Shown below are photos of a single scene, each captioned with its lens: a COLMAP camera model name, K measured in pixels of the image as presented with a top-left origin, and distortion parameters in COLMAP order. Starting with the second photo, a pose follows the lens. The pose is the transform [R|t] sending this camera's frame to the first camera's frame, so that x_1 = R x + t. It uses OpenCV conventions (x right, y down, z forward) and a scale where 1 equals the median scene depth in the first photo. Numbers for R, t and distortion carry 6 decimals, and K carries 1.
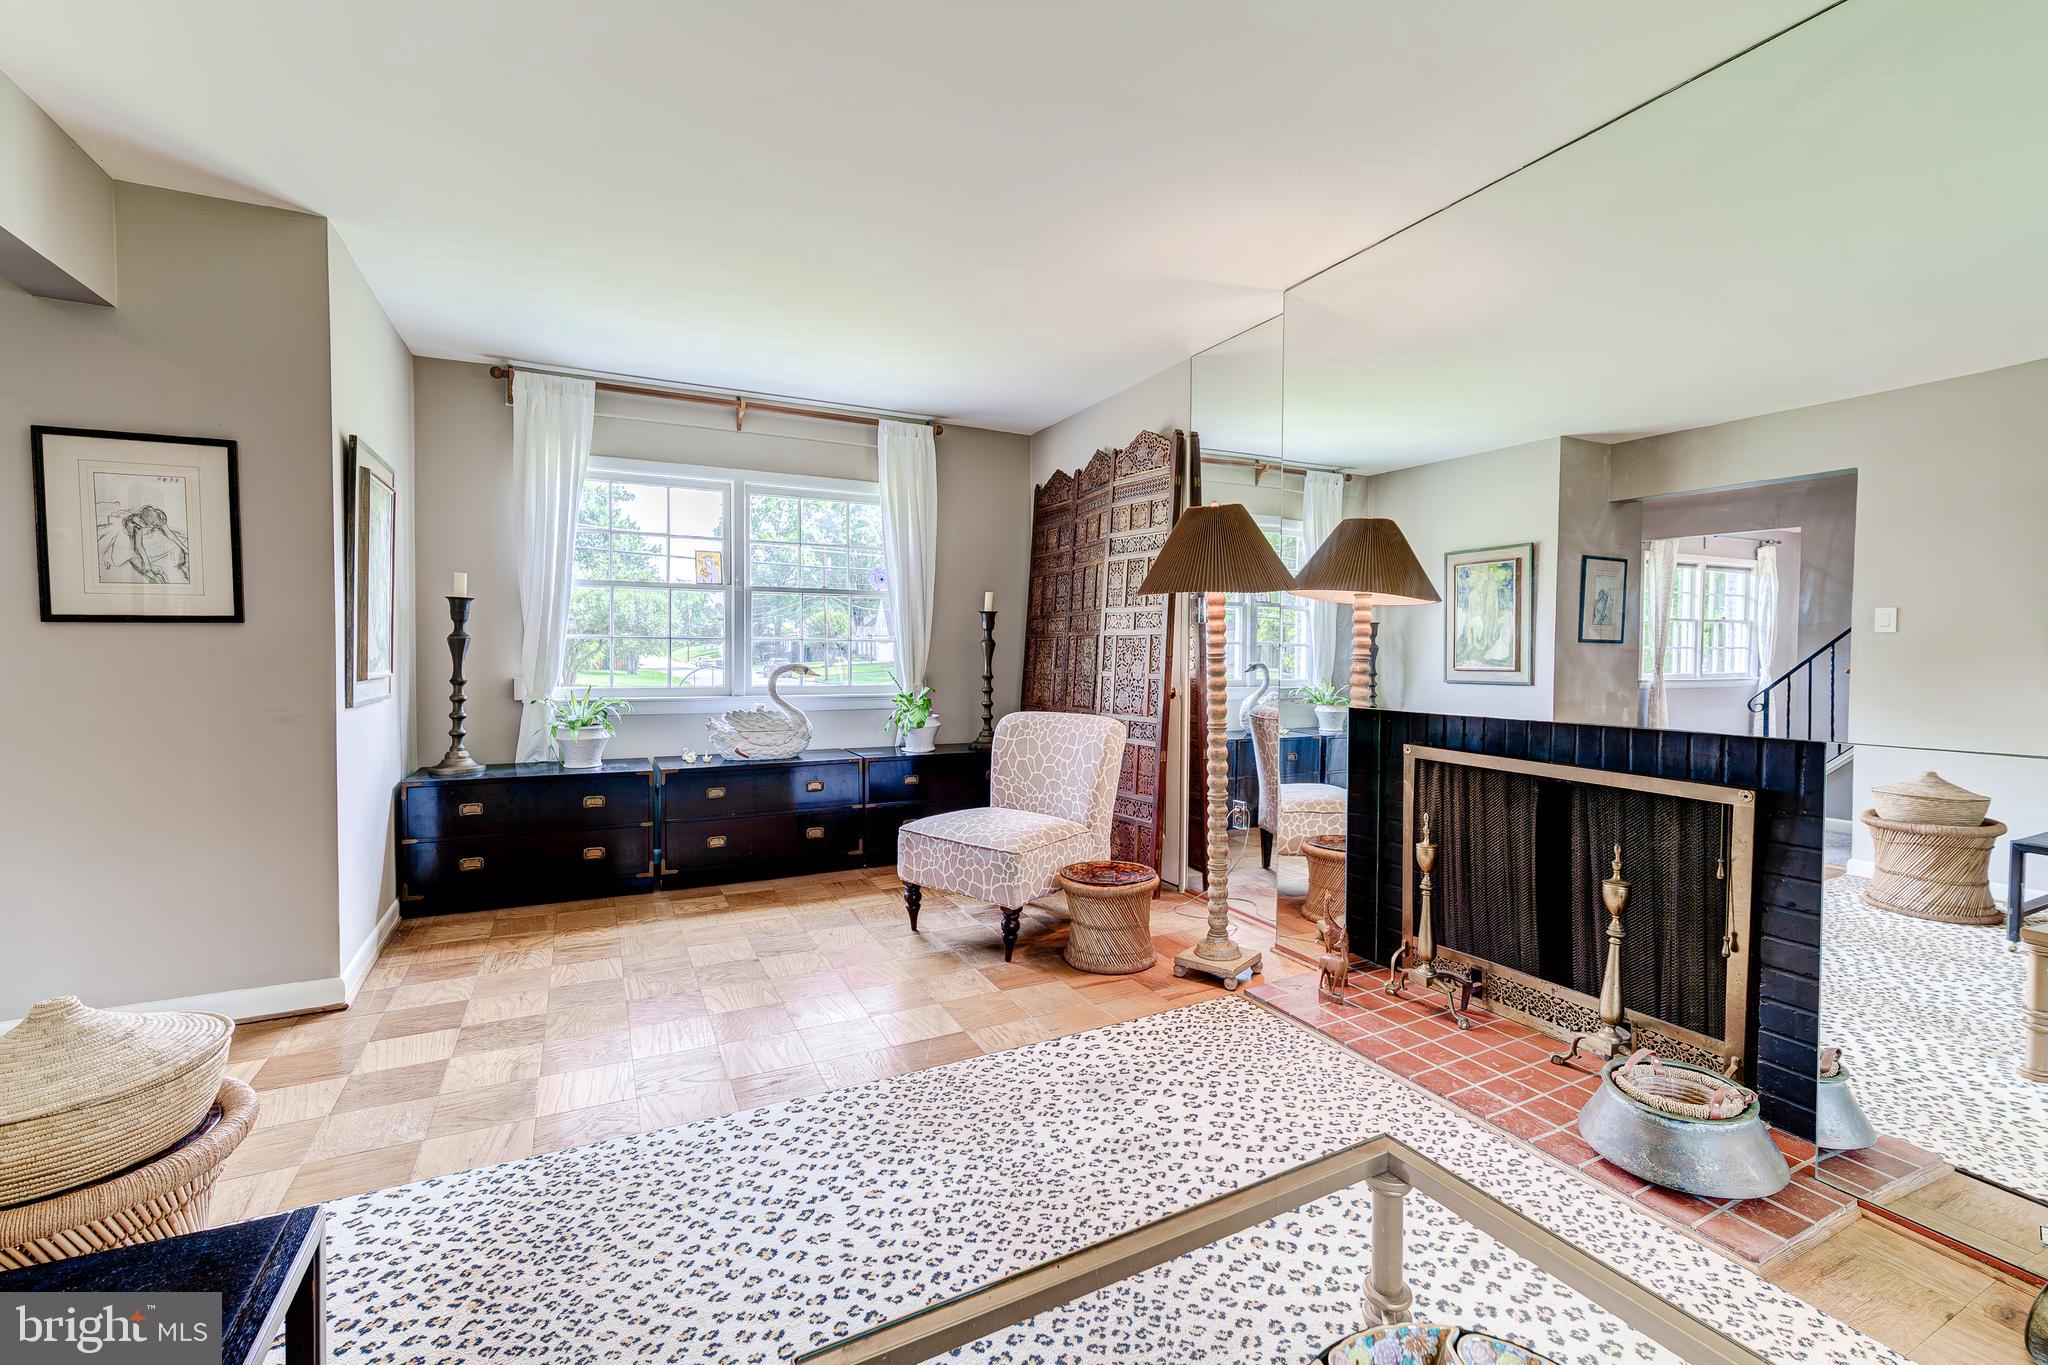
lens RADIAL K [[907.0, 0, 1027.6], [0, 907.0, 665.4], [0, 0, 1]] dist [0.003954, 0.000152]
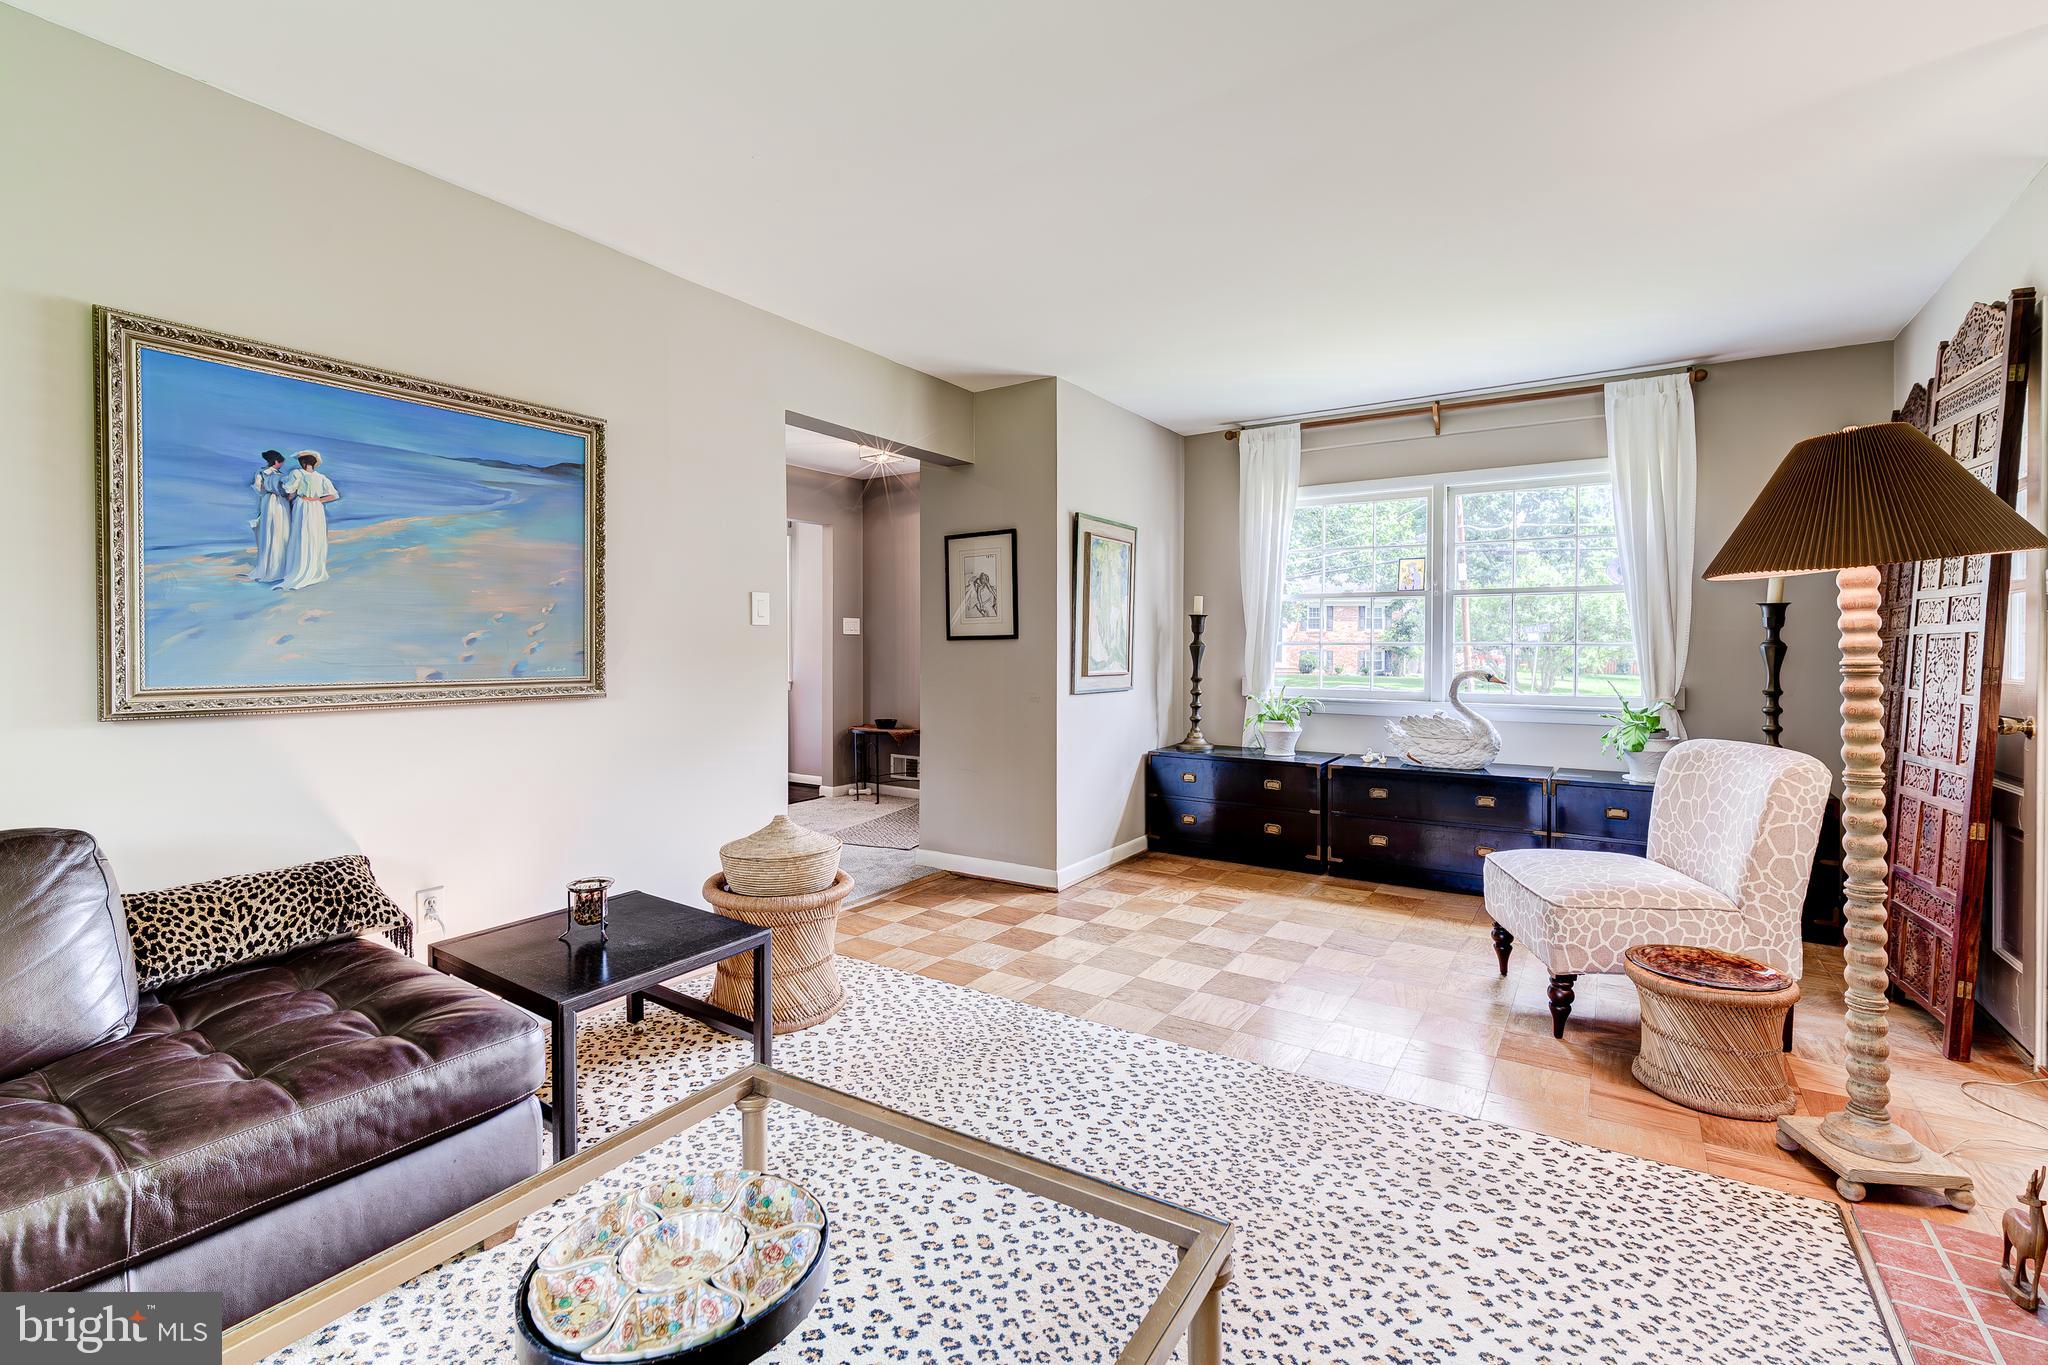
lens RADIAL K [[890.3, 0, 1009.2], [0, 890.3, 650.3], [0, 0, 1]] dist [0.001452, 0.000041]
pose [[0.490550, -0.003319, -0.871406, 0.403064], [-0.014734, 0.999818, -0.012103, -0.005142], [0.871288, 0.018777, 0.490412, 0.155373]]
